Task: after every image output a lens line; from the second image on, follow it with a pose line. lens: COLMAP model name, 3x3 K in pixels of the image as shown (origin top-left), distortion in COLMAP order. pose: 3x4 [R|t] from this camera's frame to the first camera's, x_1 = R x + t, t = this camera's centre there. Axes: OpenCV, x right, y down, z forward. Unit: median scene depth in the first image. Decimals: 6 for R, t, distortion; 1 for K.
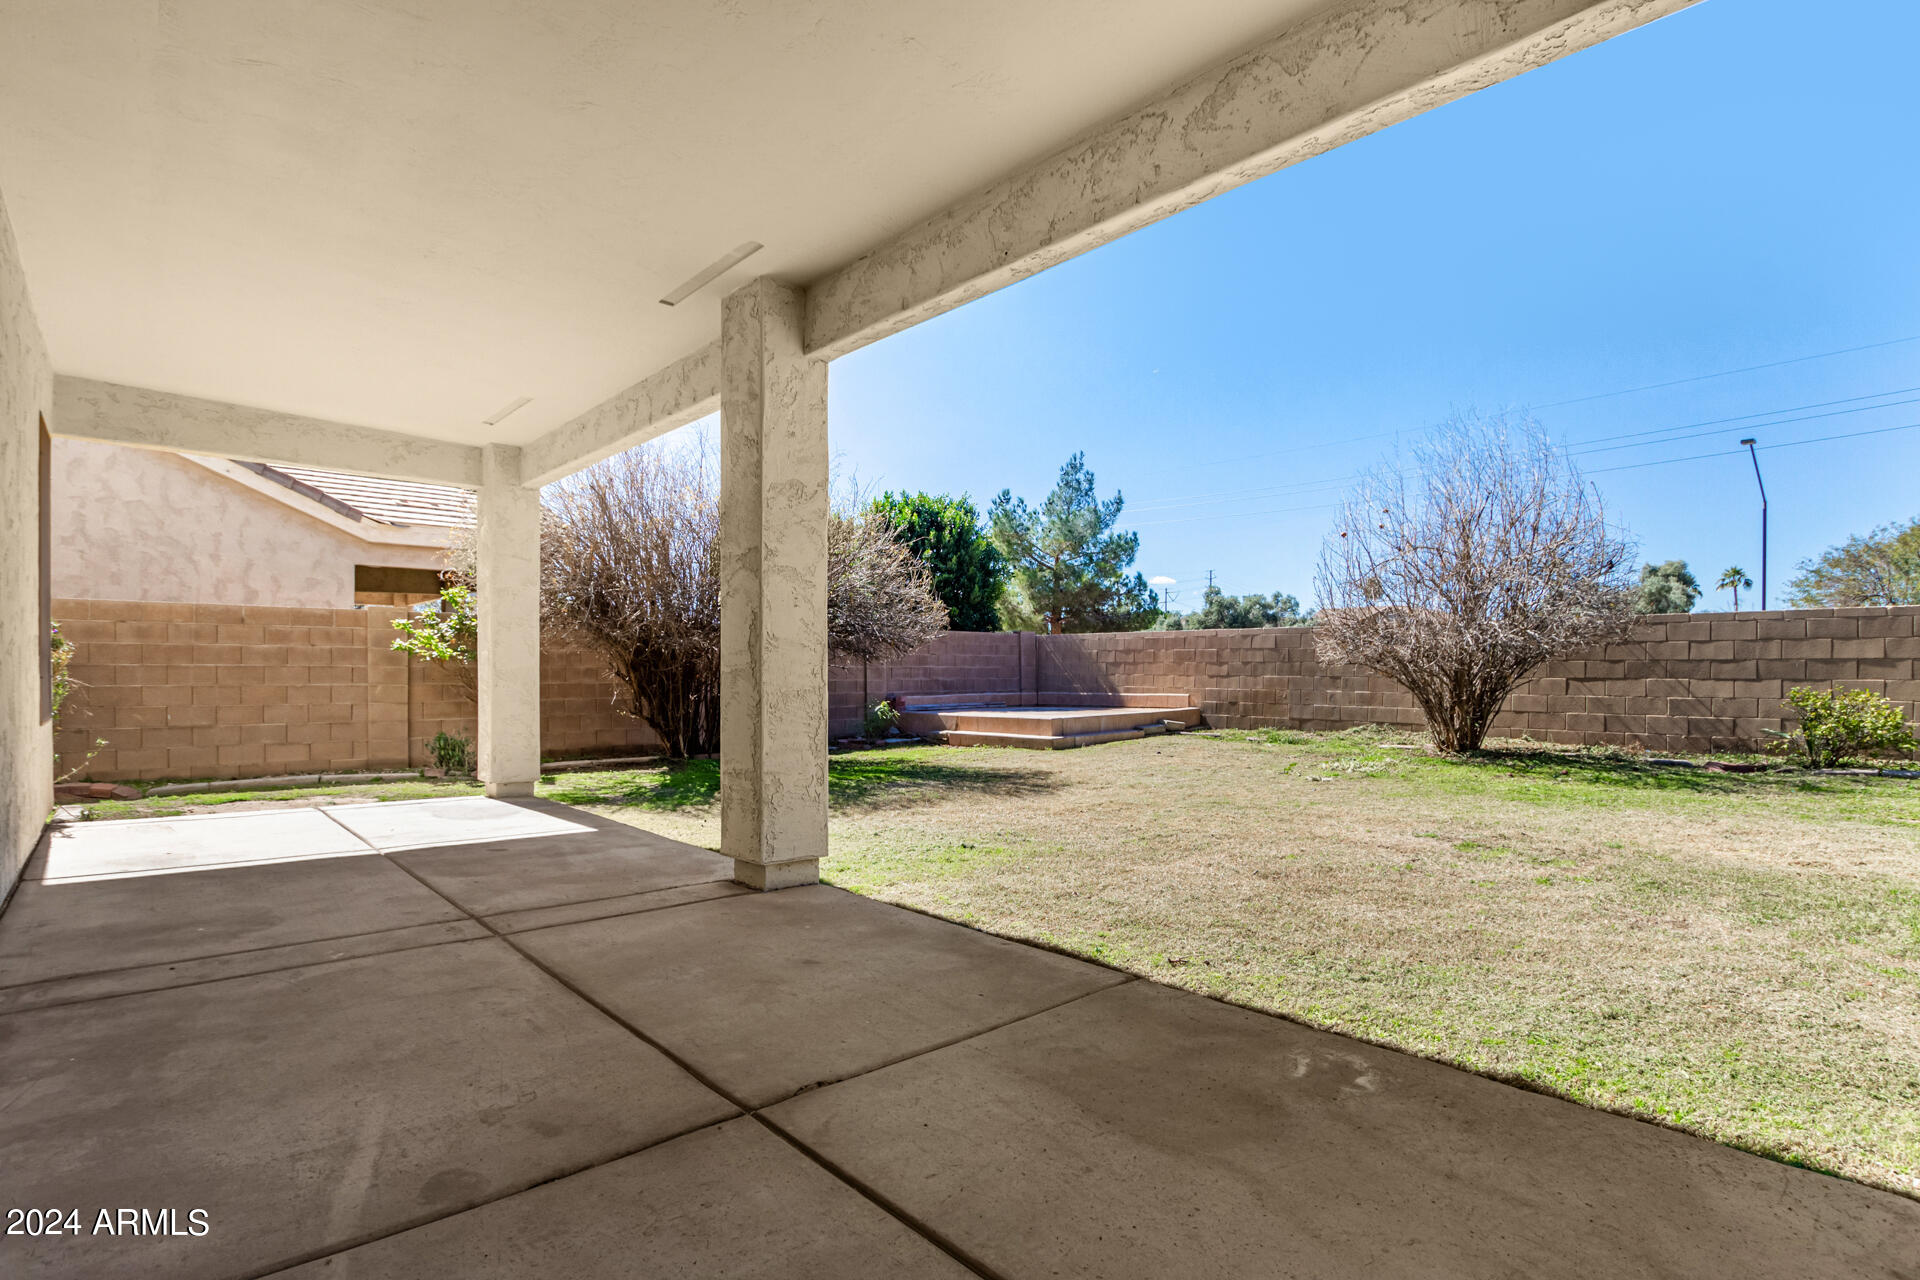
lens RADIAL K [[934.0, 0, 965.3], [0, 934.0, 672.9], [0, 0, 1]] dist [-0.000555, -0.000072]
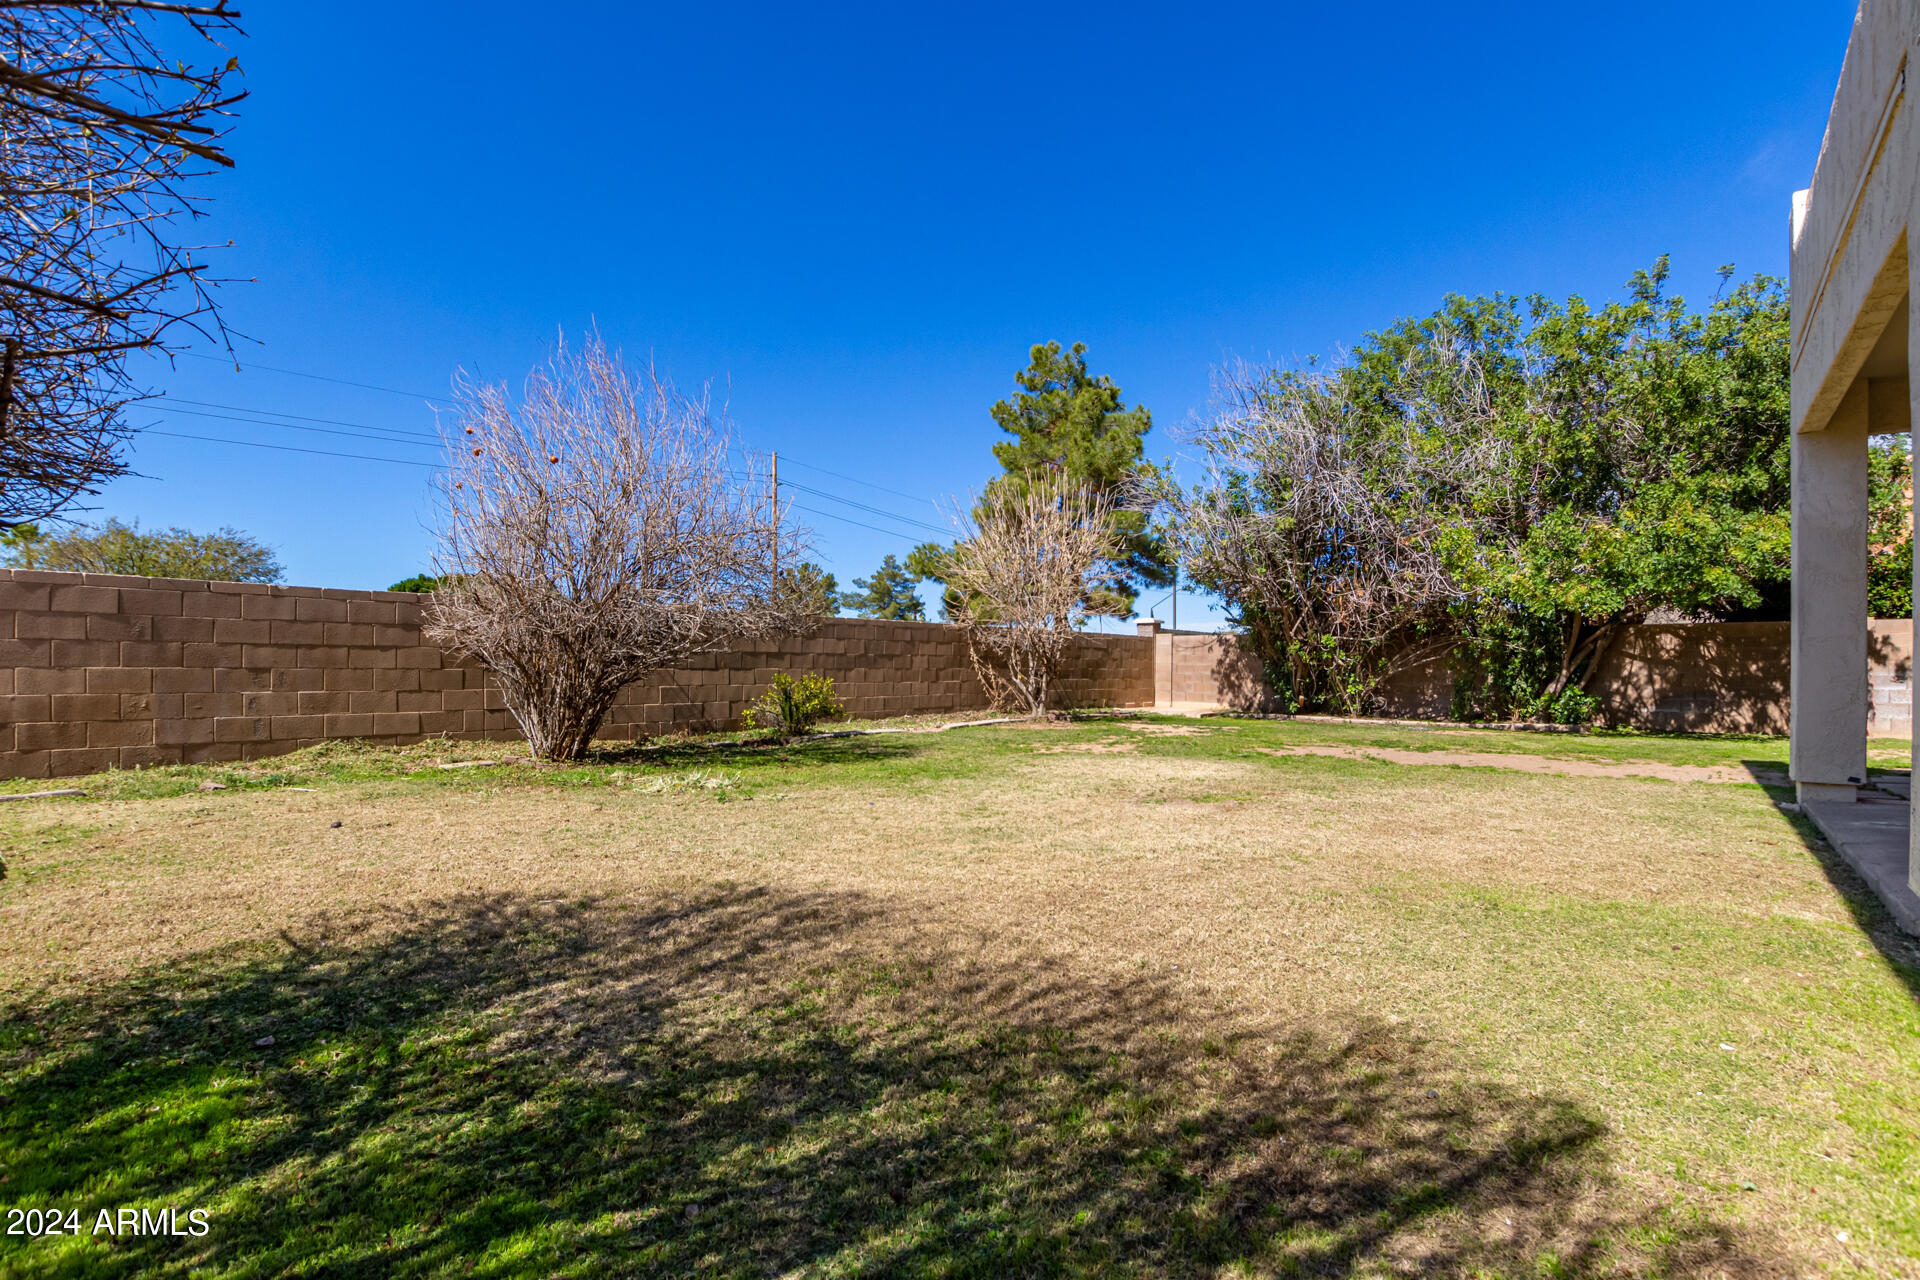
lens RADIAL K [[897.4, 0, 961.1], [0, 897.4, 678.2], [0, 0, 1]] dist [-0.001318, -0.000157]
pose [[-0.165688, -0.006961, 0.986154, -0.774513], [0.005297, 0.999954, 0.007949, 0.025423], [-0.986164, 0.006541, -0.165643, 2.005835]]
